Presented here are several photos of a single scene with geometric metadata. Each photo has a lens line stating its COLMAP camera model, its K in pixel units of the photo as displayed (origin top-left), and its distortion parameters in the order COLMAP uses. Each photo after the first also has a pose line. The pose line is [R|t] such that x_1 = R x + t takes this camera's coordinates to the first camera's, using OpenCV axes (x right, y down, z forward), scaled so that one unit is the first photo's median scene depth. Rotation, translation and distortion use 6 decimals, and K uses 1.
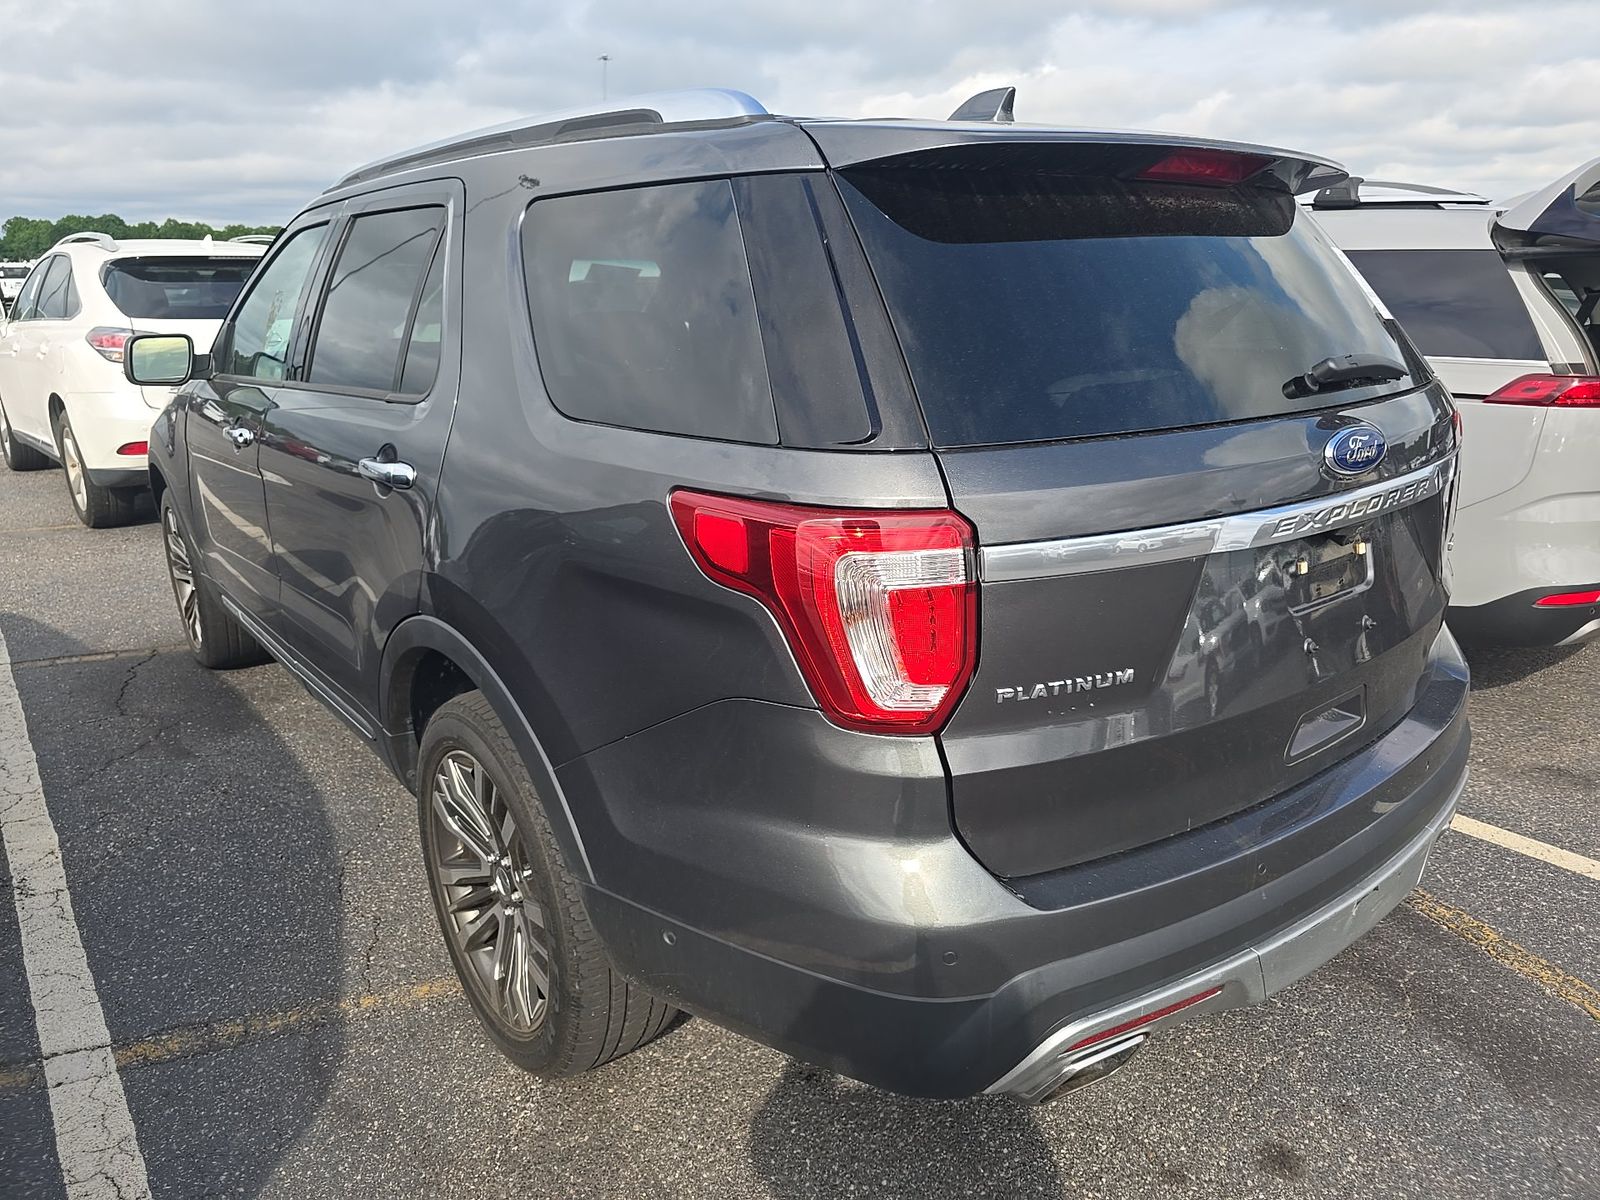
lens RADIAL K [[1062.1, 0, 790.8], [0, 1062.1, 599.6], [0, 0, 1]] dist [0.057448, -0.047273]
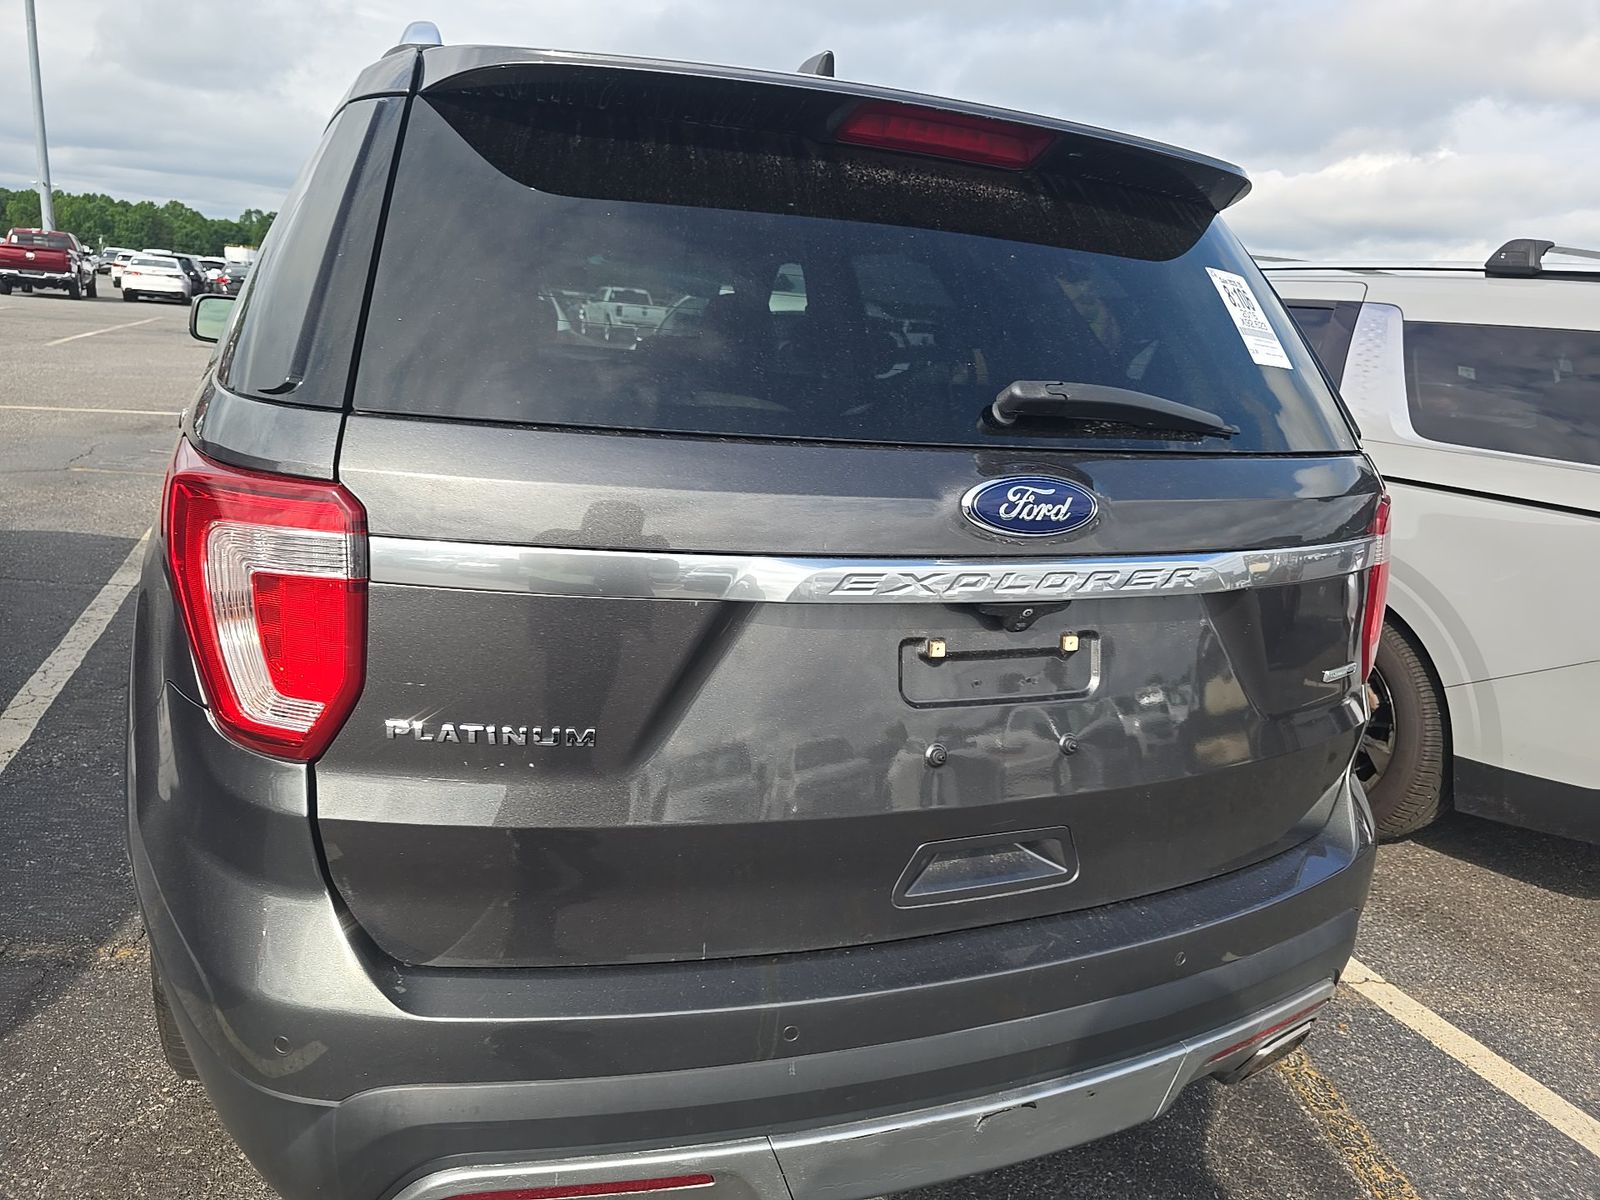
lens RADIAL K [[1062.1, 0, 790.8], [0, 1062.1, 599.6], [0, 0, 1]] dist [0.057448, -0.047273]
pose [[0.958000, 0.155078, -0.241222, 0.633044], [-0.166061, 0.985779, -0.025758, -0.032057], [0.233797, 0.064734, 0.970128, 0.281590]]
